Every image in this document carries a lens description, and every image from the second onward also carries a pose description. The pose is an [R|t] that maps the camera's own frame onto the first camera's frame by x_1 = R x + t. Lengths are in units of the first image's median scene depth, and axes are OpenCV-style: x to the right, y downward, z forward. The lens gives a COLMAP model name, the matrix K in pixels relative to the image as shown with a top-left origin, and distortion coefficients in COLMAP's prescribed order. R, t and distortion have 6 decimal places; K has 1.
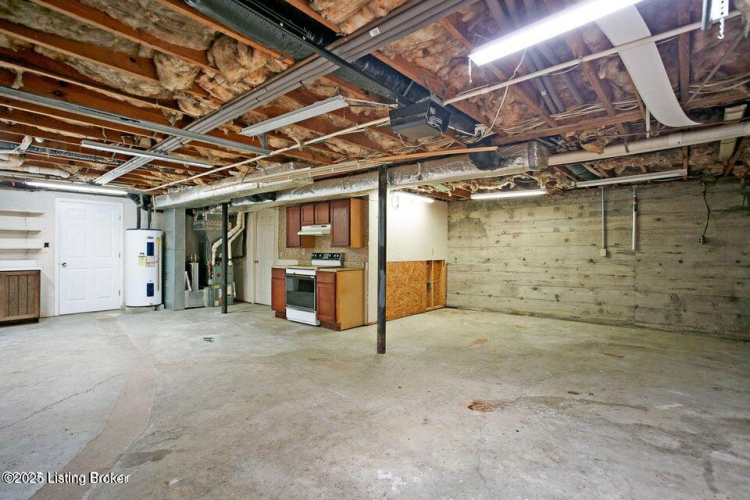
lens RADIAL K [[370.0, 0, 374.4], [0, 370.0, 249.8], [0, 0, 1]] dist [-0.002947, -0.000076]
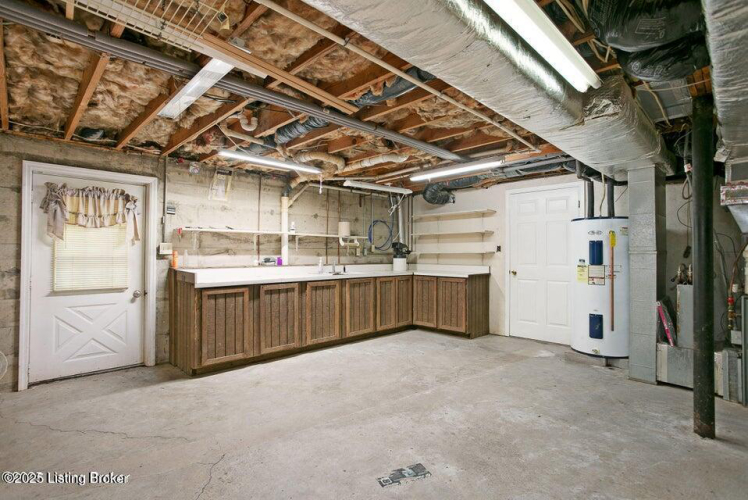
lens RADIAL K [[369.1, 0, 373.1], [0, 369.1, 252.7], [0, 0, 1]] dist [-0.002947, -0.000076]
pose [[-0.088368, -0.004974, -0.996075, -0.026739], [-0.001962, 0.999986, -0.004819, 0.000779], [0.996086, 0.001529, -0.088377, 0.721006]]
